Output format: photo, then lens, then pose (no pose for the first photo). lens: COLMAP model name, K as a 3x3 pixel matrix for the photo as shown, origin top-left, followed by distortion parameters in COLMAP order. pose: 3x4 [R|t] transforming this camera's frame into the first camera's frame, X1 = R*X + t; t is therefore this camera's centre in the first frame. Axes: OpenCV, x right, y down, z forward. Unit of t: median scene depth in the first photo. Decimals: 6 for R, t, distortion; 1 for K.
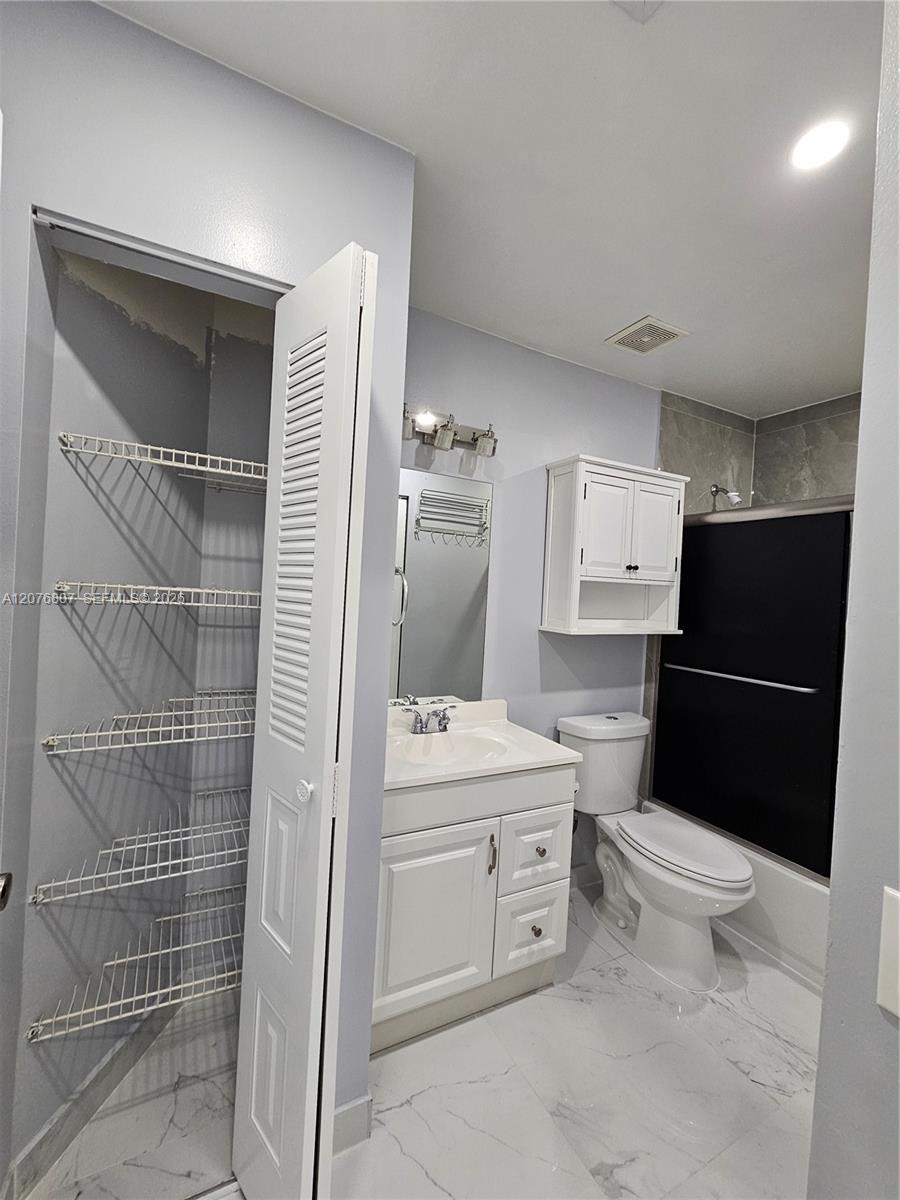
lens RADIAL K [[492.6, 0, 439.8], [0, 492.6, 595.2], [0, 0, 1]] dist [-0.002253, -0.000258]
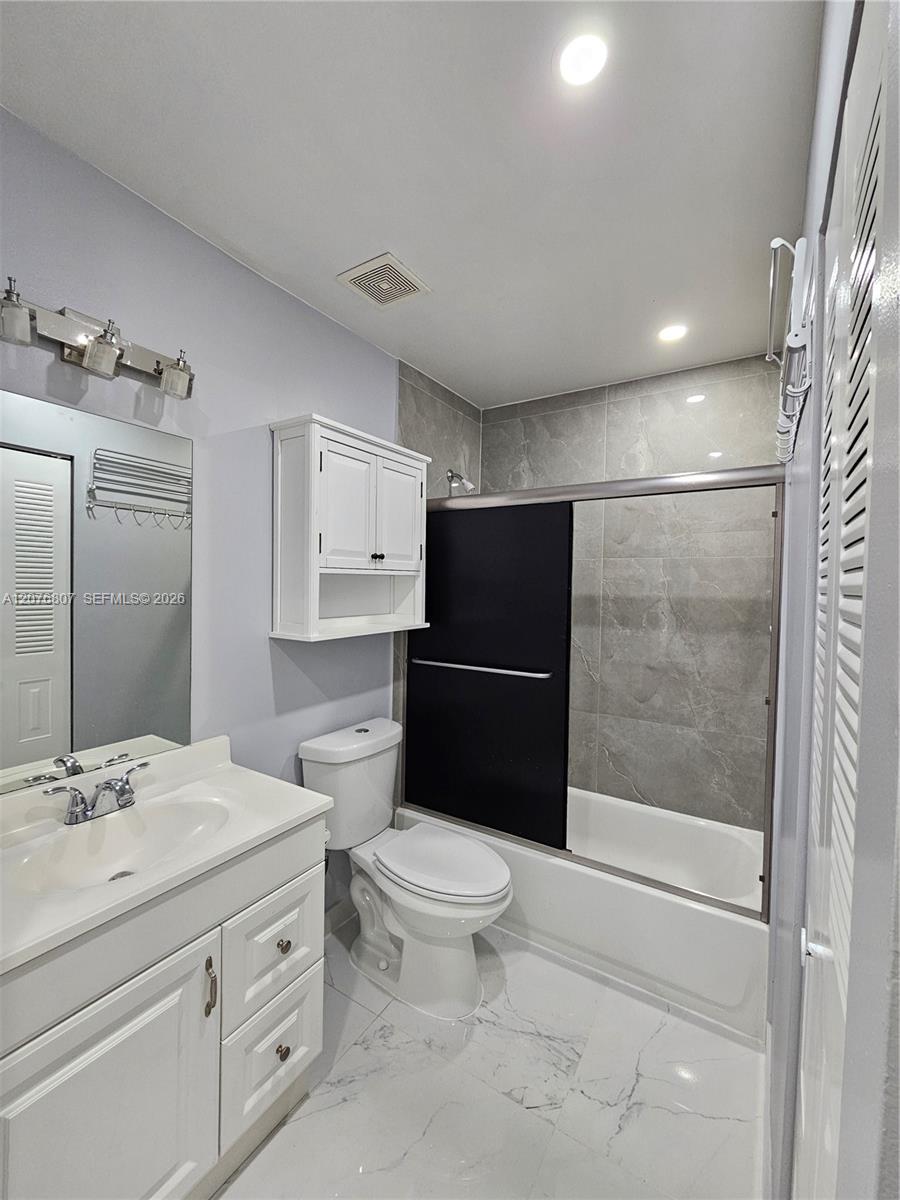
lens RADIAL K [[492.6, 0, 439.8], [0, 492.6, 595.2], [0, 0, 1]] dist [-0.002253, -0.000258]
pose [[0.865045, -0.048066, 0.499387, 0.052691], [0.032458, 0.998676, 0.039898, -0.020352], [-0.500644, -0.018305, 0.865460, 0.208103]]
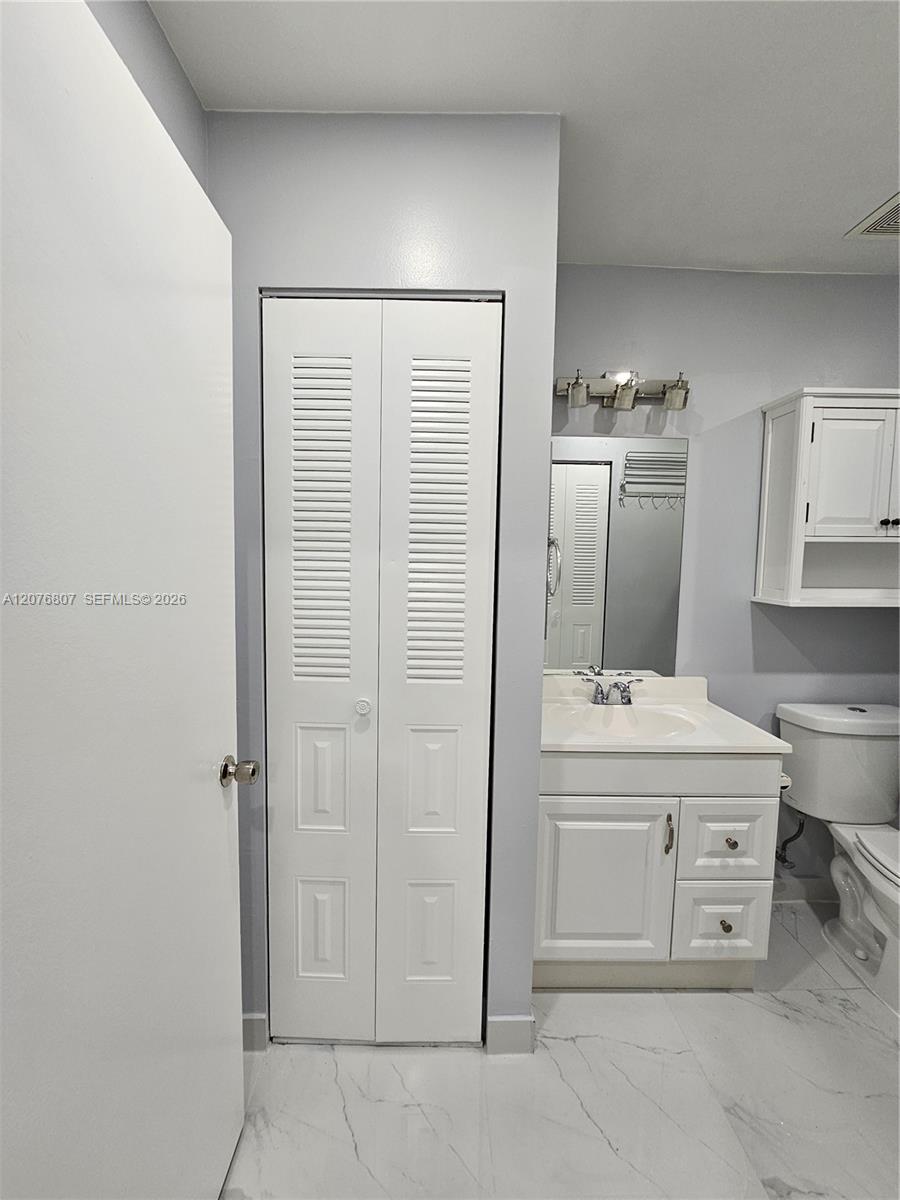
lens RADIAL K [[492.6, 0, 439.8], [0, 492.6, 595.2], [0, 0, 1]] dist [-0.002253, -0.000258]
pose [[0.897788, -0.001557, -0.440424, 0.099175], [0.026559, 0.998365, 0.050611, 0.001305], [0.439626, -0.057135, 0.896362, -0.022399]]
